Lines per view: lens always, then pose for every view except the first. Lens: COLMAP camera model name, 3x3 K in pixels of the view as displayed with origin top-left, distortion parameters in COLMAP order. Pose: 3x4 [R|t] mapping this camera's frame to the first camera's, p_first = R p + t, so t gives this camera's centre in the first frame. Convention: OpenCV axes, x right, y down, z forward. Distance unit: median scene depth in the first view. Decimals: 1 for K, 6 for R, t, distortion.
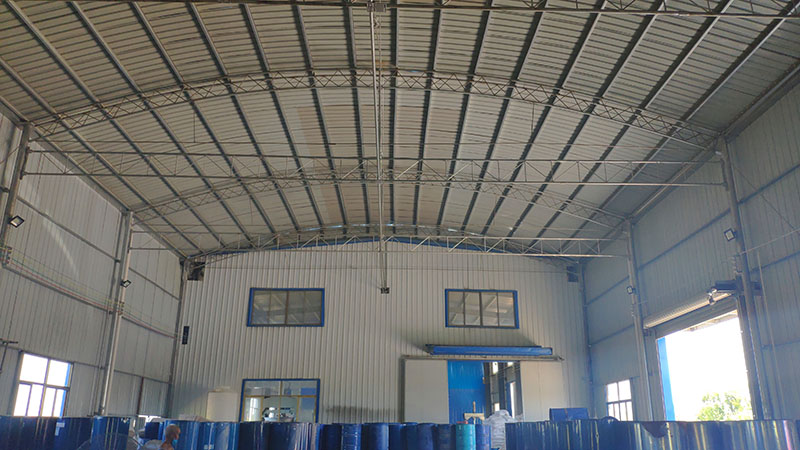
lens RADIAL K [[587.4, 0, 400.0], [0, 587.4, 225.0], [0, 0, 1]] dist [0.036792, -0.089716]
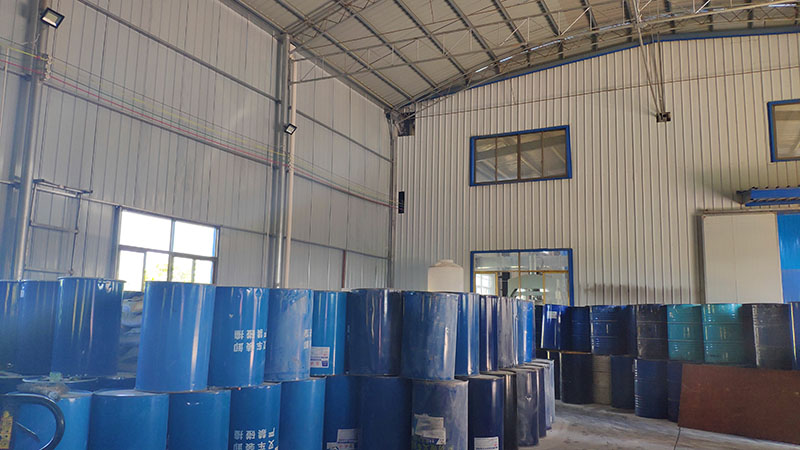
lens RADIAL K [[587.4, 0, 400.0], [0, 587.4, 225.0], [0, 0, 1]] dist [0.036792, -0.089716]
pose [[0.894938, -0.049294, -0.443460, -0.002034], [0.130425, 0.979371, 0.154342, 0.093140], [0.426704, -0.195965, 0.882905, 0.273052]]
